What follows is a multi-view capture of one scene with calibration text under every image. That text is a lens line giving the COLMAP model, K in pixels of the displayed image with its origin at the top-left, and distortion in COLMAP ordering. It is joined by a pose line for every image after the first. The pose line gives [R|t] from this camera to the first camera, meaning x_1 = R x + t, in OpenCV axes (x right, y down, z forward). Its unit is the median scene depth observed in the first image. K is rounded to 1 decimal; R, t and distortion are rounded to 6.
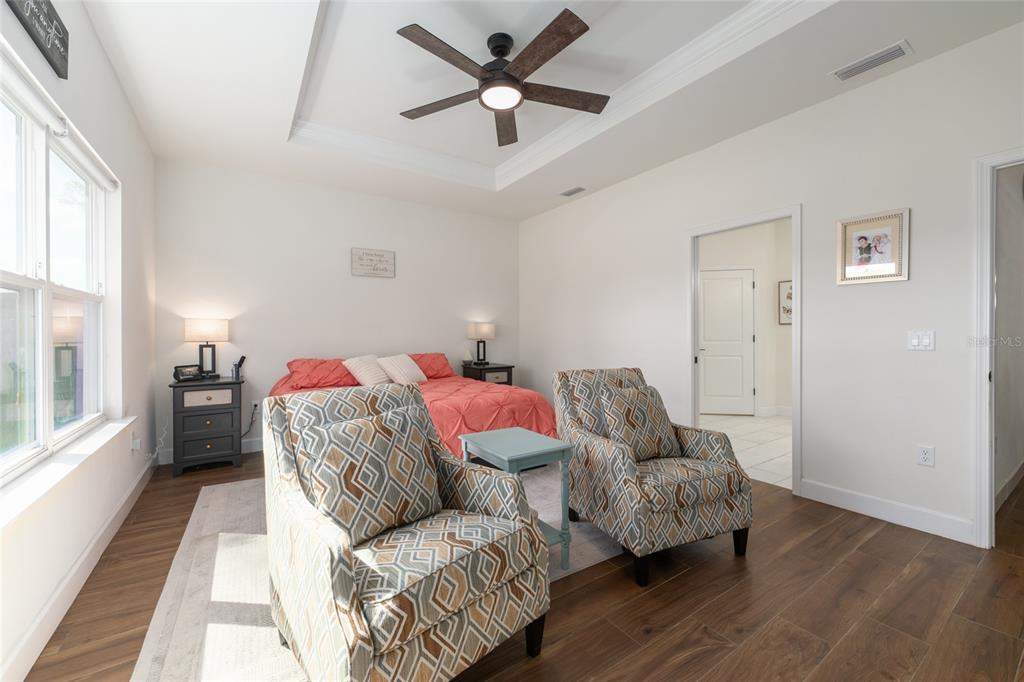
lens RADIAL K [[407.9, 0, 516.8], [0, 407.9, 346.9], [0, 0, 1]] dist [0.008546, 0.000065]
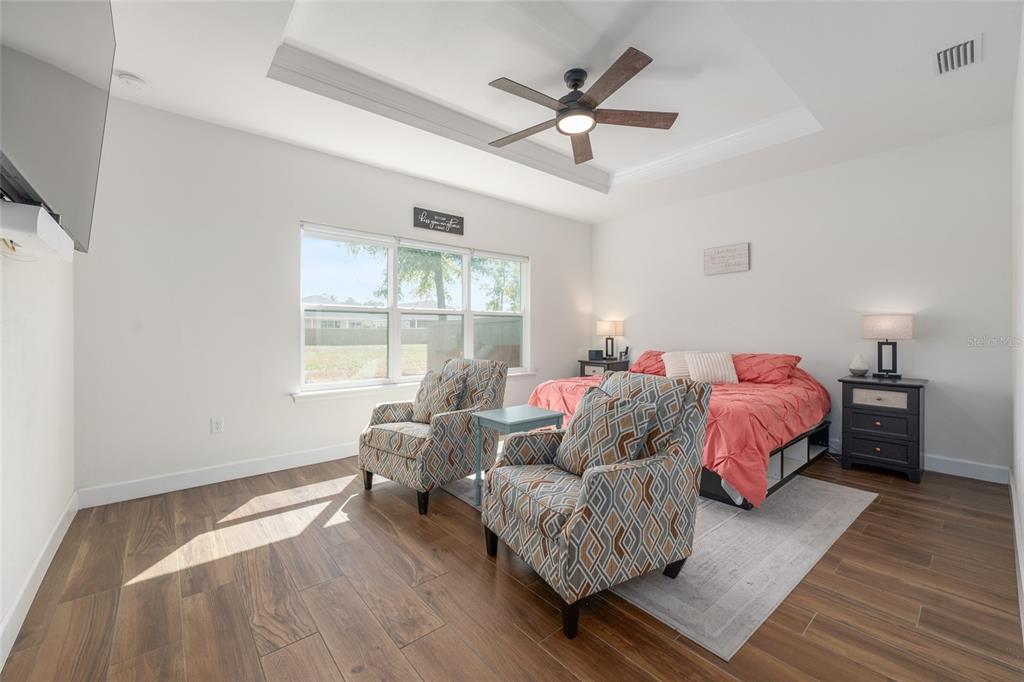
lens RADIAL K [[407.9, 0, 516.8], [0, 407.9, 346.9], [0, 0, 1]] dist [0.008546, 0.000065]
pose [[0.115841, 0.042544, -0.992356, 0.503769], [-0.033841, 0.998671, 0.038865, -0.012658], [0.992691, 0.029080, 0.117126, 0.329709]]
